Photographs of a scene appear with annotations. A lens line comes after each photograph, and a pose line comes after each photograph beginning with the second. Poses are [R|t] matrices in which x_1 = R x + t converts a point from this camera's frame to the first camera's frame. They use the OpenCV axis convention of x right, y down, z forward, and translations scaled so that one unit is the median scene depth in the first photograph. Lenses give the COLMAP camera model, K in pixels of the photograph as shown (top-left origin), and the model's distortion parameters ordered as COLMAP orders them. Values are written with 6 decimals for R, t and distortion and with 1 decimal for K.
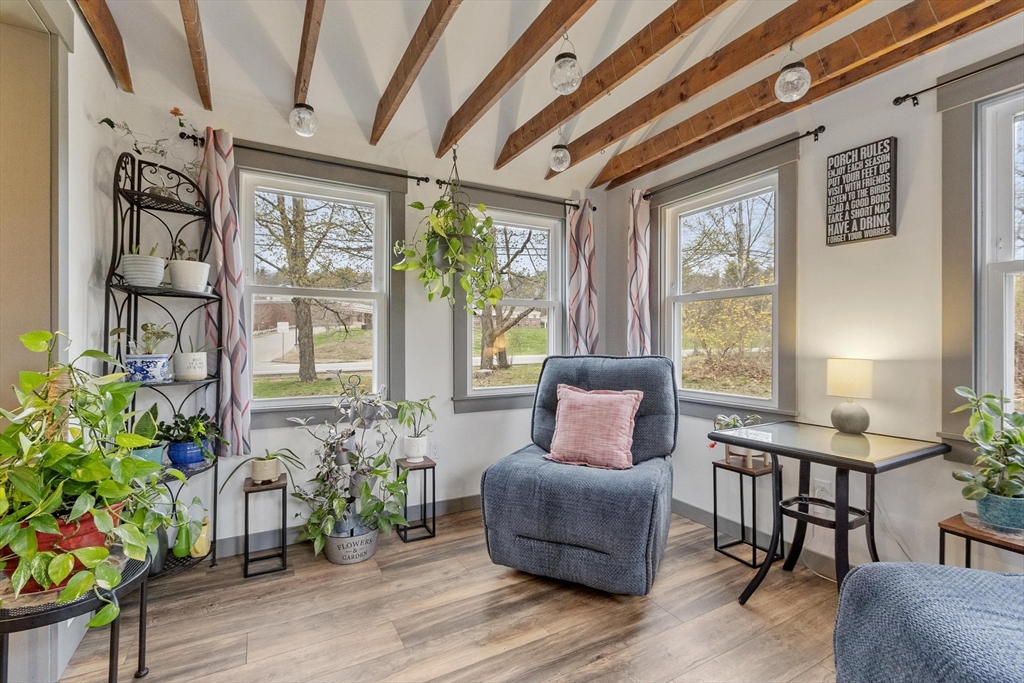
lens RADIAL K [[450.1, 0, 509.1], [0, 450.1, 343.3], [0, 0, 1]] dist [0.001957, 0.000216]
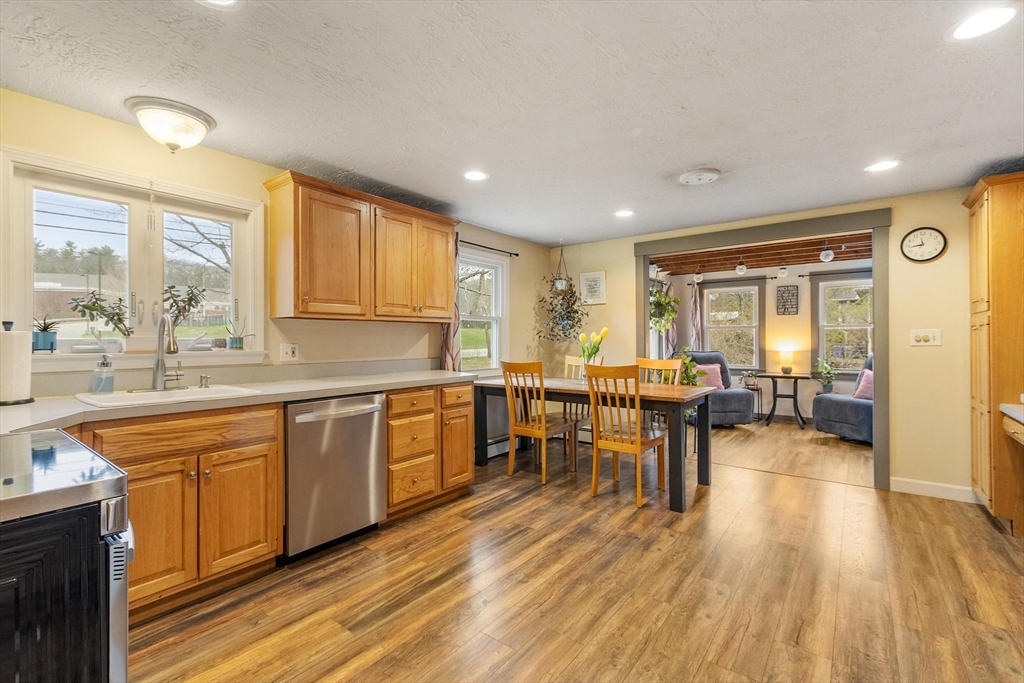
lens RADIAL K [[455.7, 0, 499.7], [0, 455.7, 338.1], [0, 0, 1]] dist [0.000215, 0.000007]
pose [[0.921098, -0.000942, 0.389330, -2.290770], [0.003145, 0.999982, -0.005023, -0.045937], [-0.389318, 0.005851, 0.921085, -1.156776]]
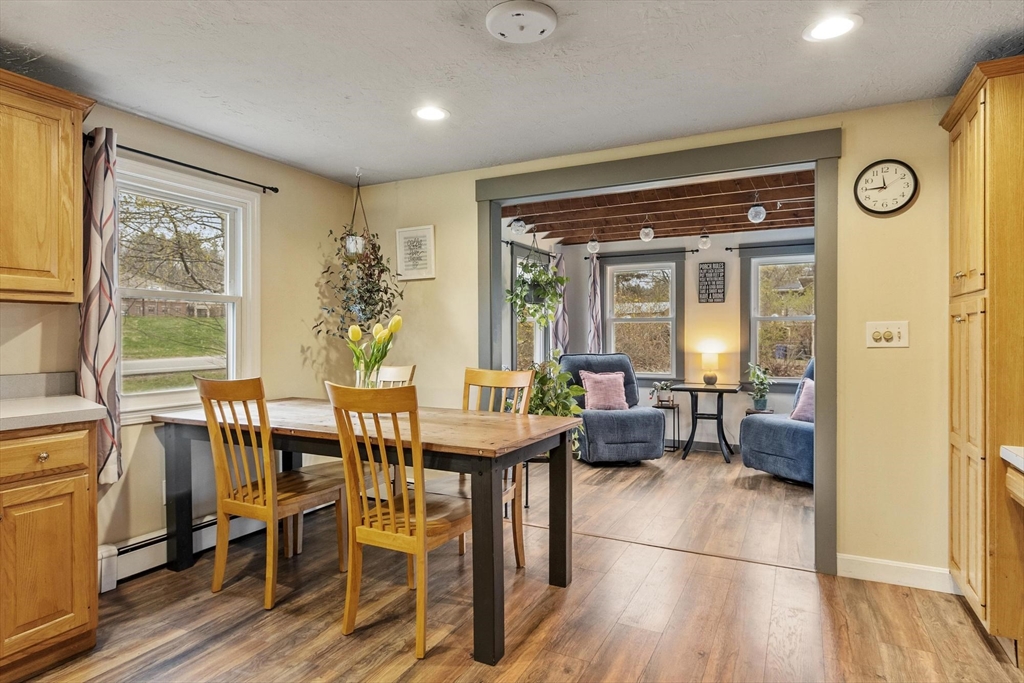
lens RADIAL K [[583.3, 0, 504.9], [0, 583.3, 339.4], [0, 0, 1]] dist [0.001735, 0.000742]
pose [[0.827947, -0.003158, 0.560797, -1.718255], [0.001585, 0.999993, 0.003291, -0.045774], [-0.560804, -0.001836, 0.827947, -0.860423]]
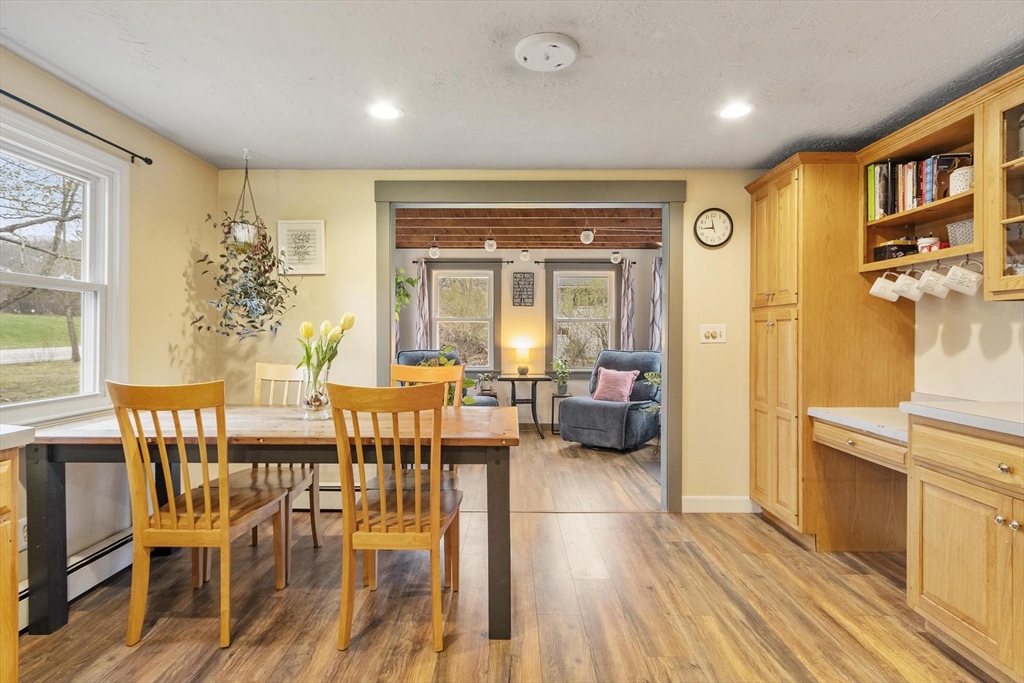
lens RADIAL K [[530.6, 0, 510.7], [0, 530.6, 334.6], [0, 0, 1]] dist [0.001209, -0.000022]
pose [[0.485452, 0.000659, 0.874263, -2.030941], [-0.000872, 1.000000, -0.000269, -0.046697], [-0.874263, -0.000632, 0.485452, -0.503602]]
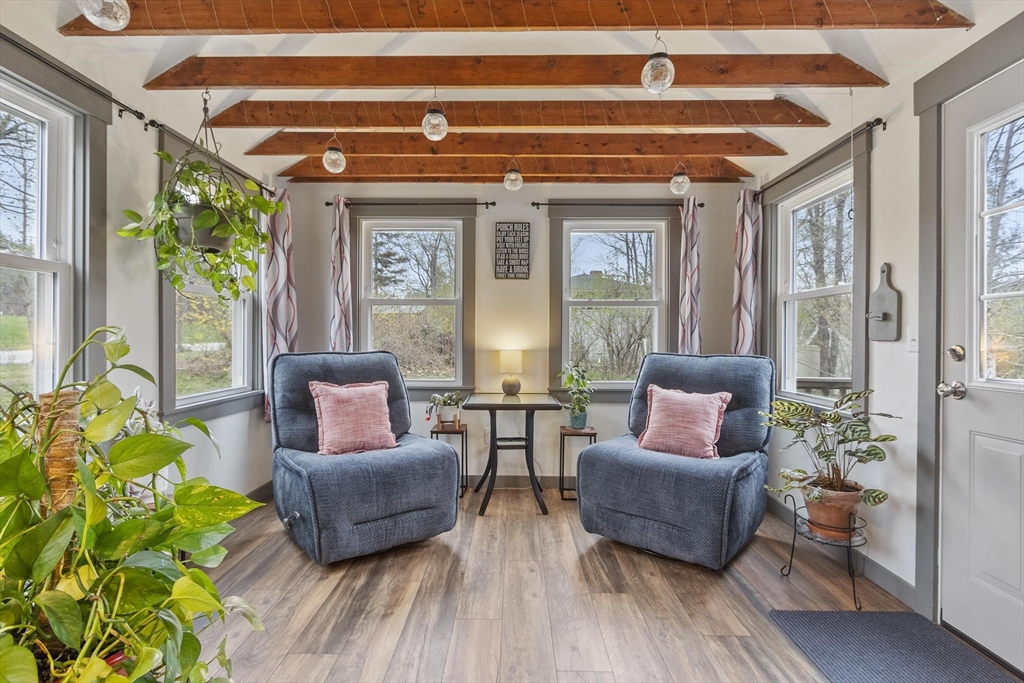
lens RADIAL K [[481.8, 0, 504.9], [0, 481.8, 339.6], [0, 0, 1]] dist [-0.000371, 0.000697]
pose [[0.499455, 0.000851, 0.866339, -0.734500], [-0.002854, 0.999996, 0.000664, -0.004217], [-0.866335, -0.002804, 0.499455, 0.128621]]
